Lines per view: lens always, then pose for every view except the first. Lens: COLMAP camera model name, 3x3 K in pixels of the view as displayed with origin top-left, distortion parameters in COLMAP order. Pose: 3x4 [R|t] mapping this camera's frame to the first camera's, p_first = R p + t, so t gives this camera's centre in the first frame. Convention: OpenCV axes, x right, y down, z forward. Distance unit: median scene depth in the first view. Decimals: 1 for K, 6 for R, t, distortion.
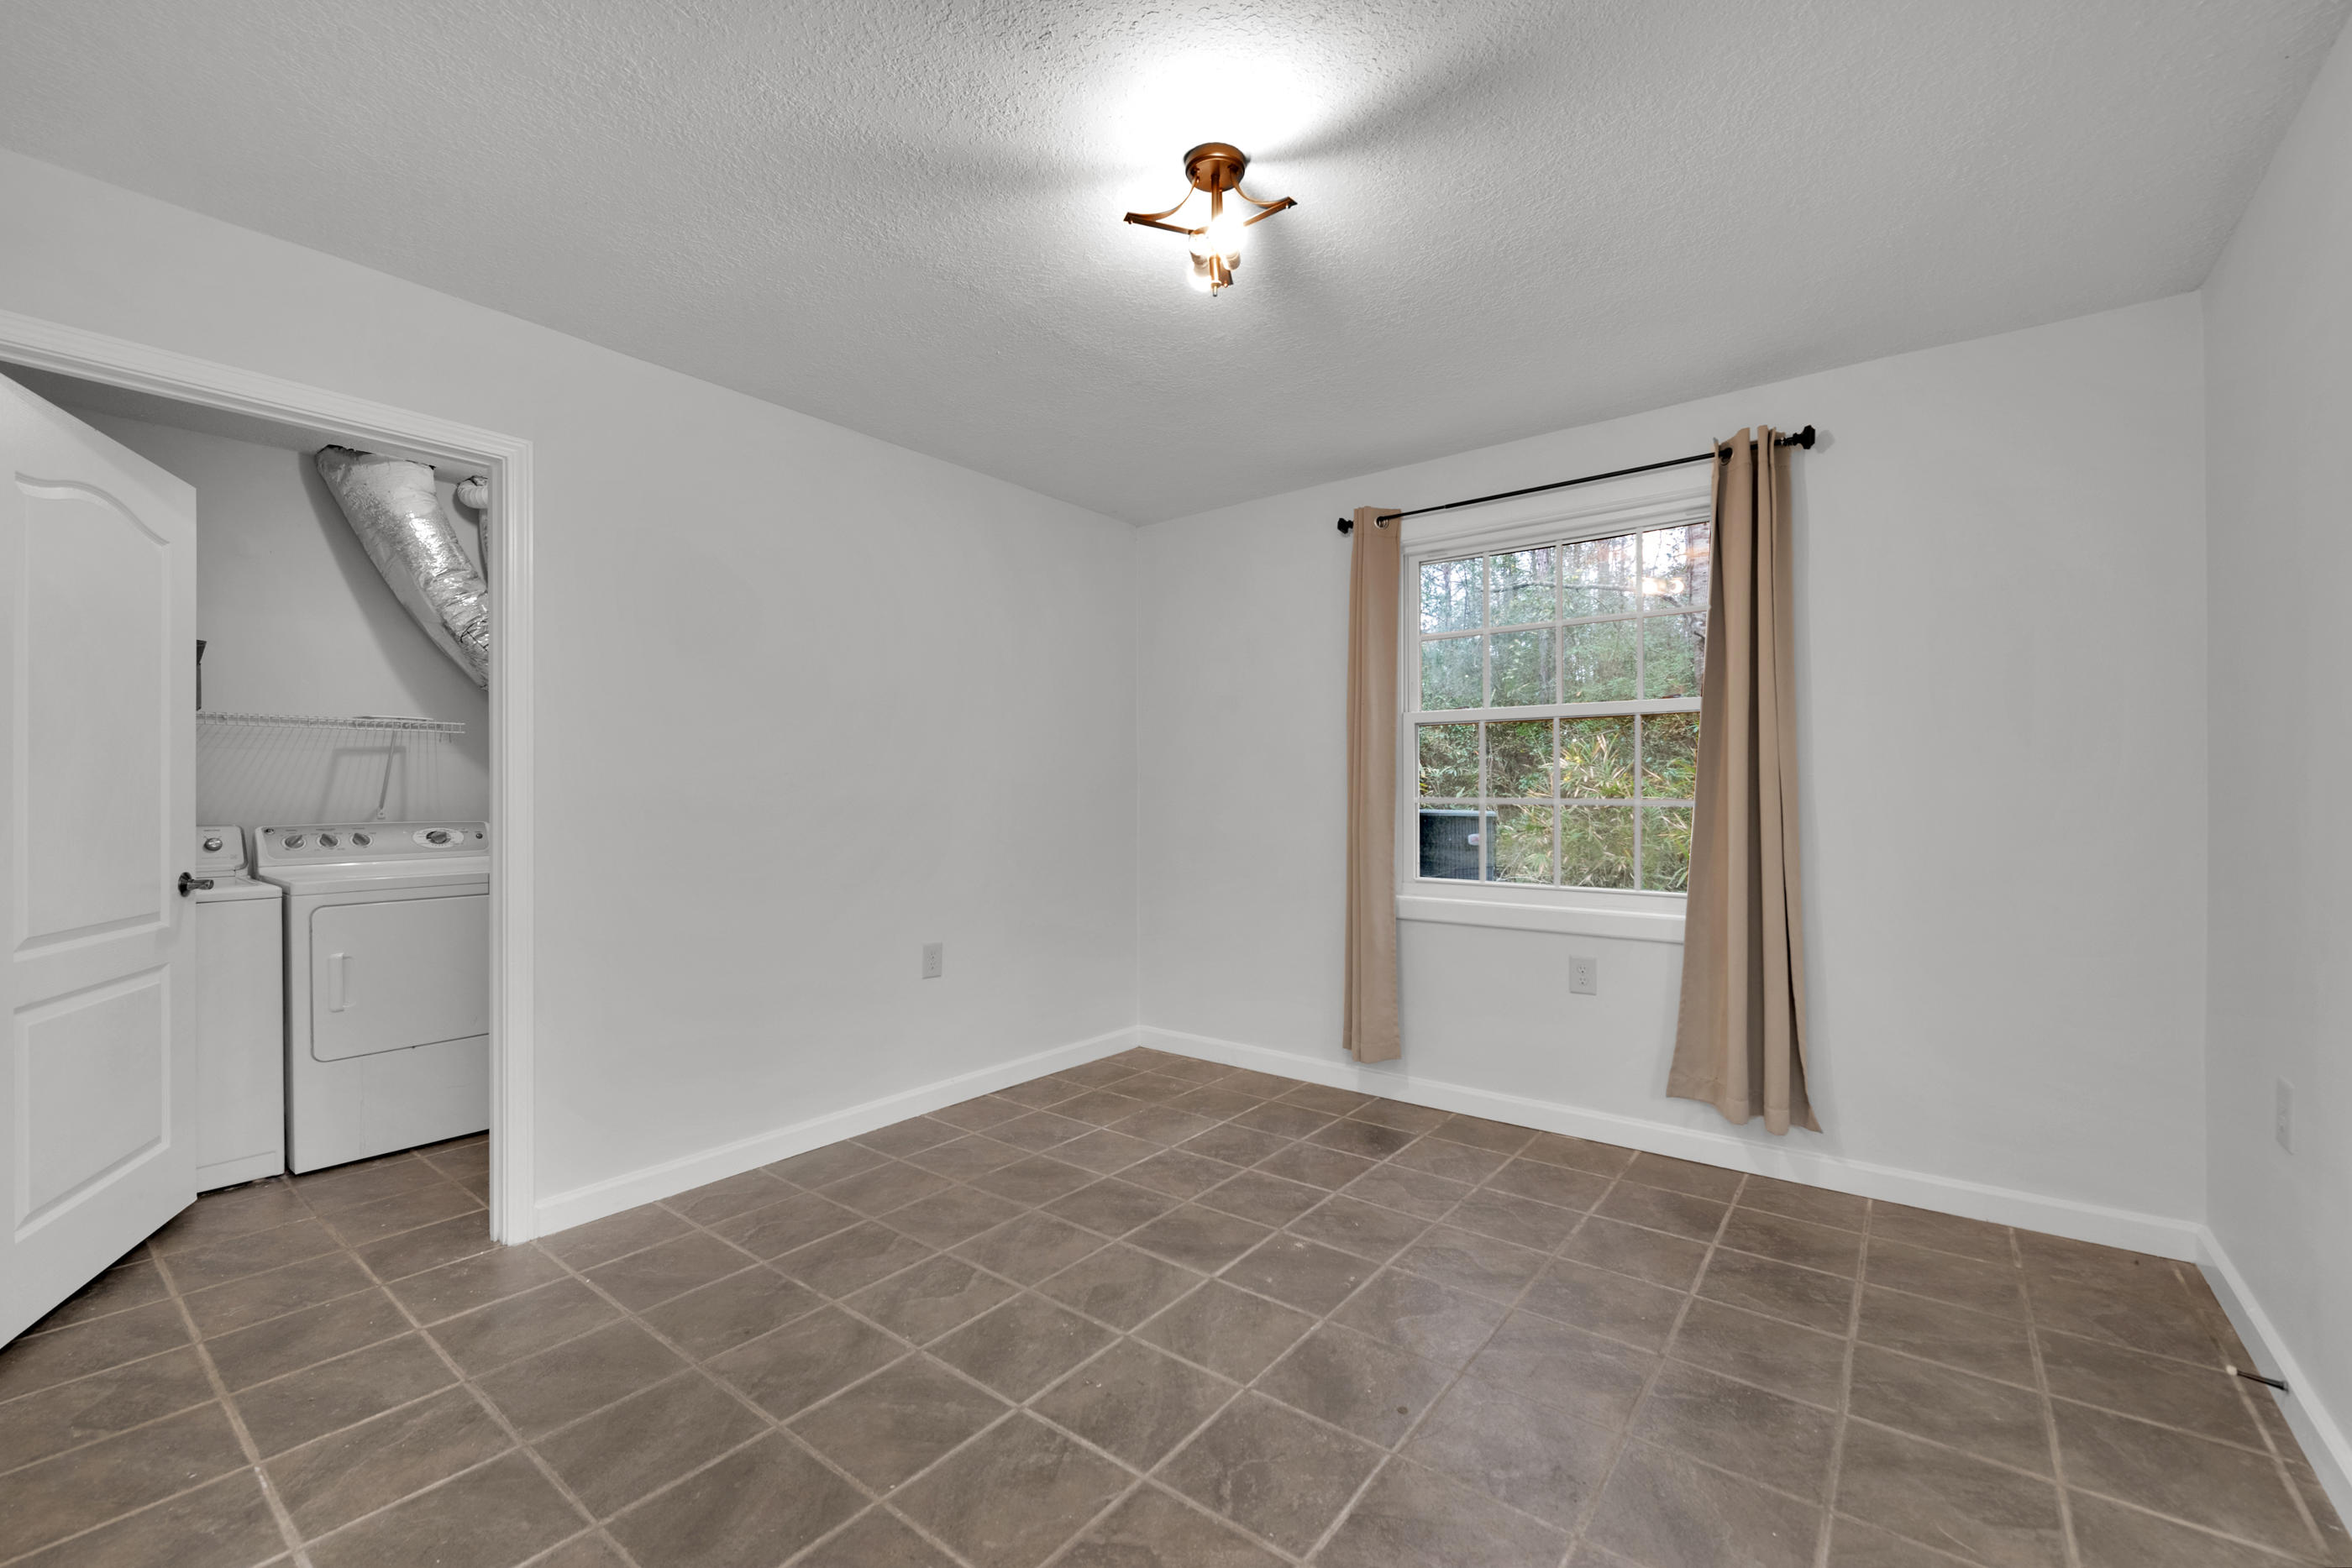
lens RADIAL K [[957.9, 0, 1173.1], [0, 957.9, 792.7], [0, 0, 1]] dist [0.000131, -0.002215]
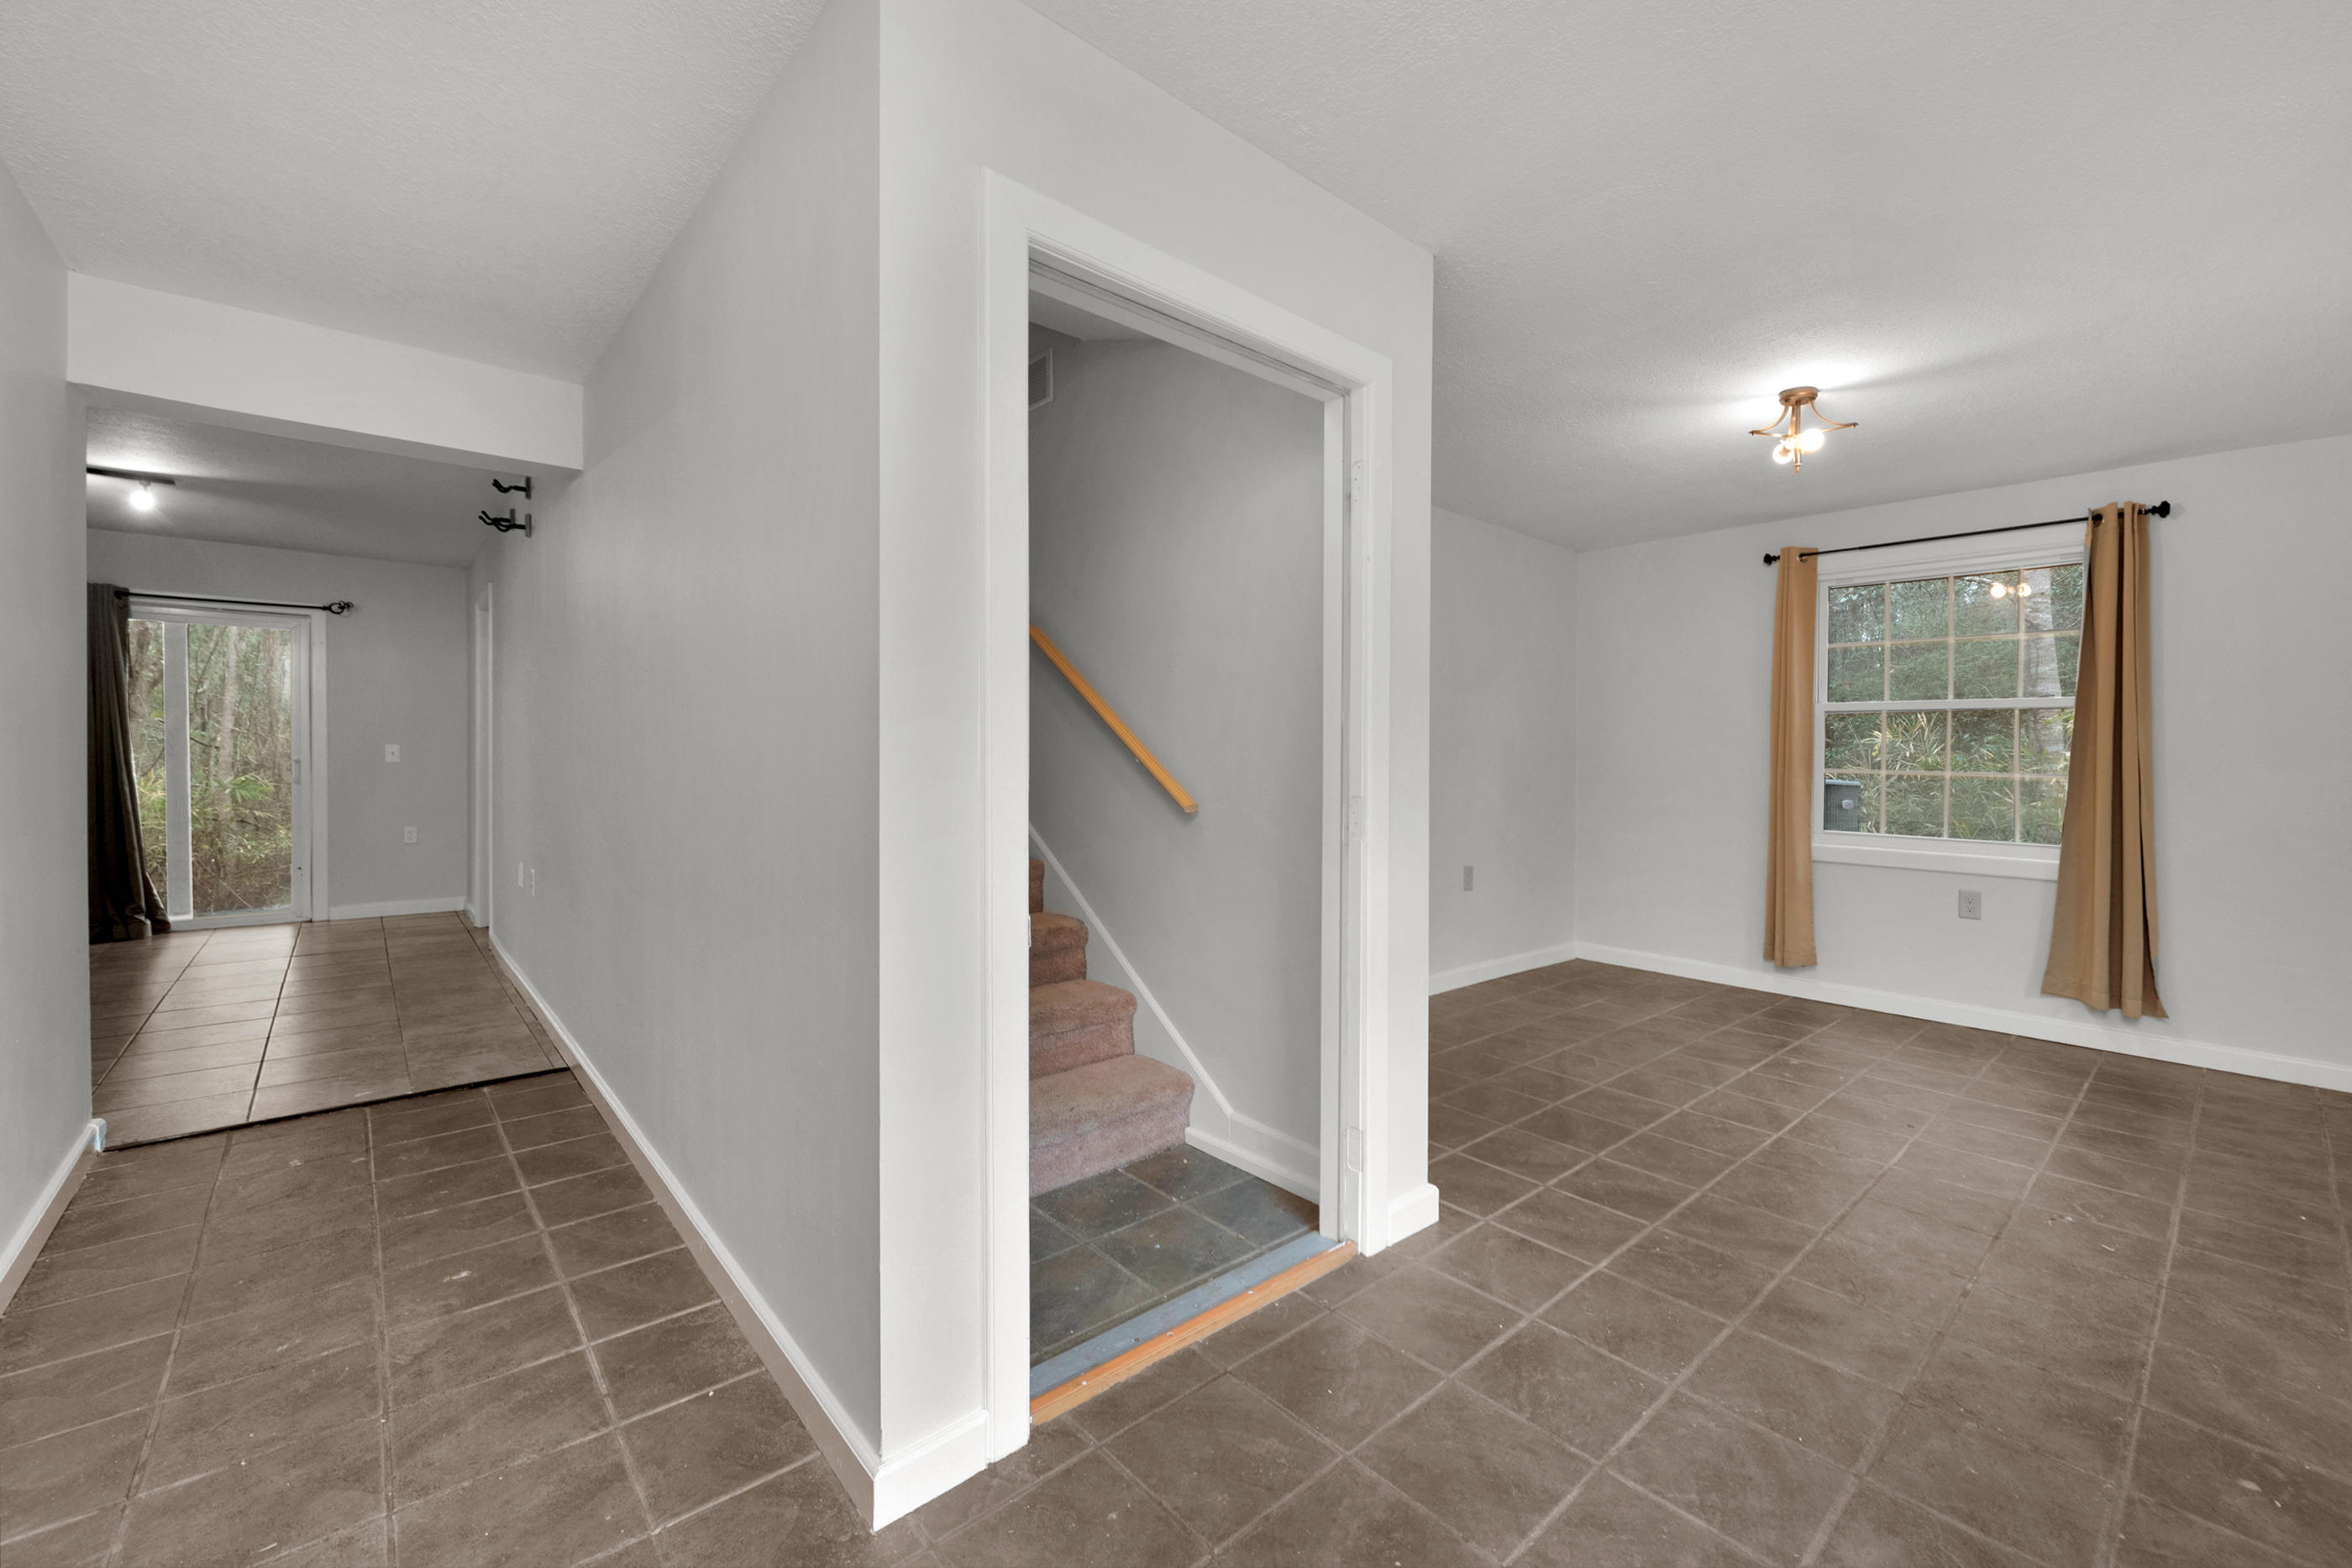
lens RADIAL K [[957.9, 0, 1310.9], [0, 957.9, 752.0], [0, 0, 1]] dist [0.000131, -0.002215]
pose [[0.992809, 0.020455, -0.117948, -0.383300], [-0.020779, 0.999783, -0.001519, -0.001300], [0.117891, 0.003959, 0.993019, -0.502177]]
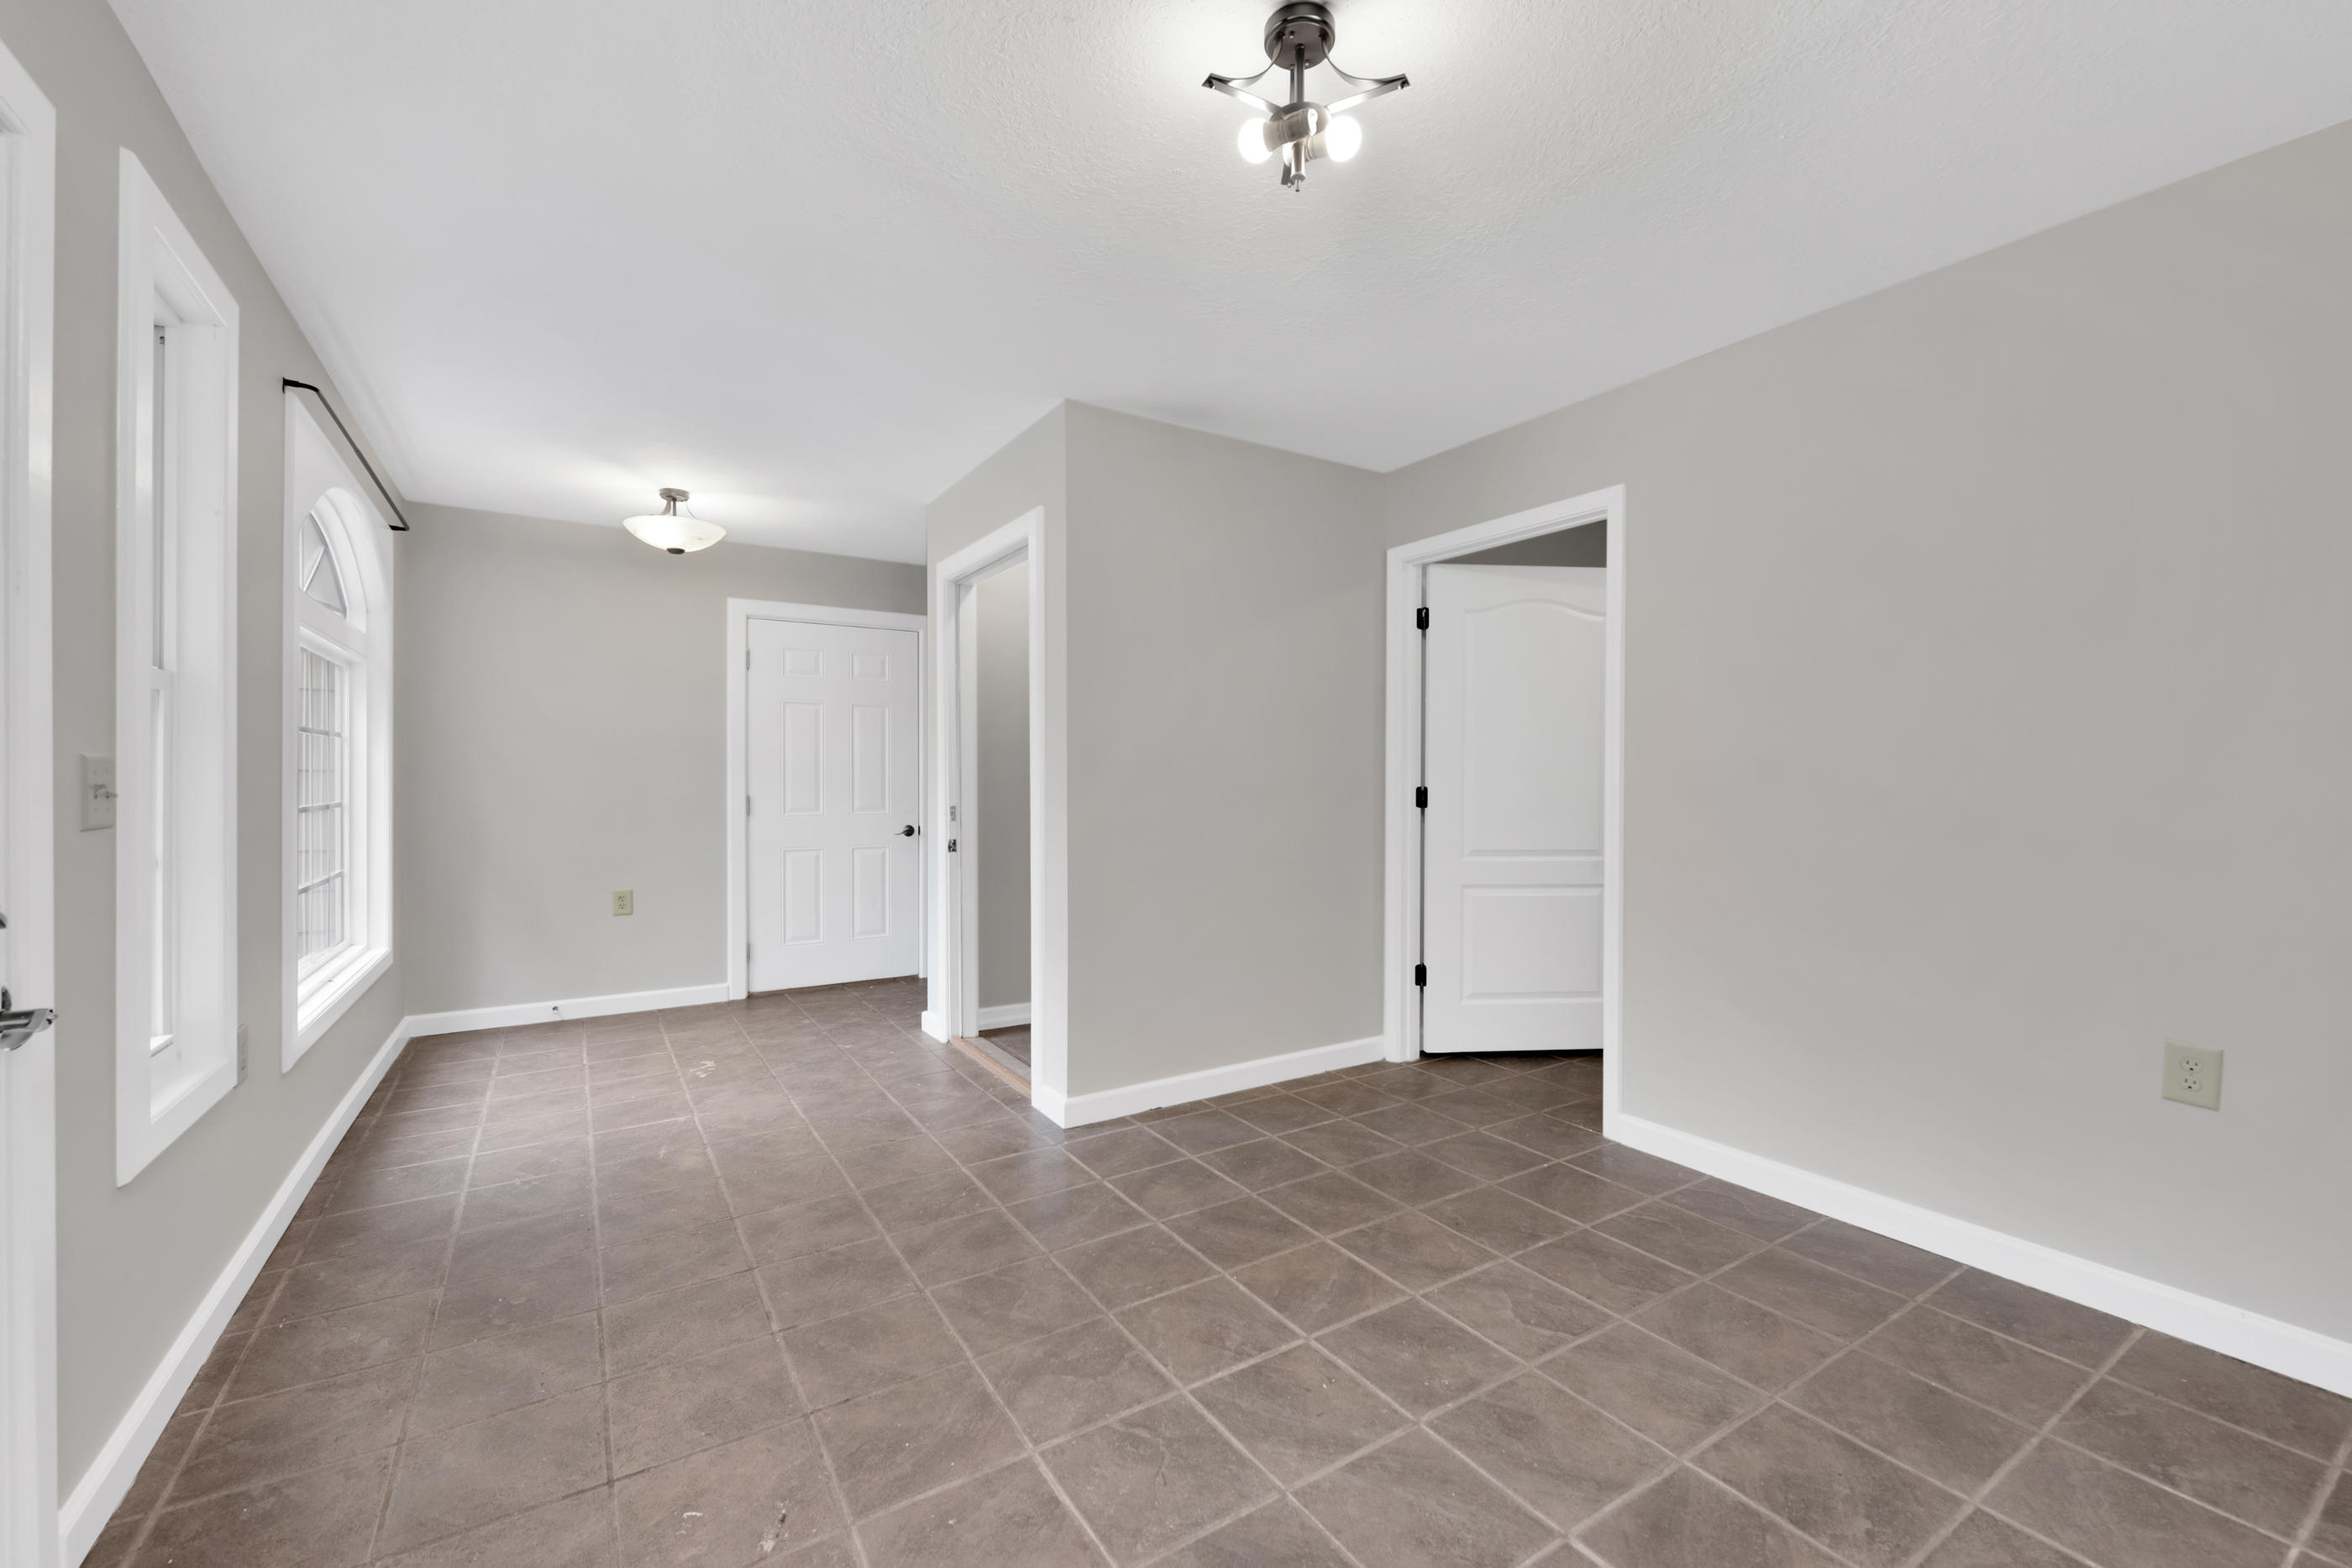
lens RADIAL K [[957.9, 0, 1190.3], [0, 957.9, 783.0], [0, 0, 1]] dist [0.000131, -0.002215]
pose [[-0.326705, 0.008189, -0.945091, 0.540170], [0.001335, 0.999965, 0.008204, -0.000198], [0.945126, 0.001419, -0.326704, 0.729287]]
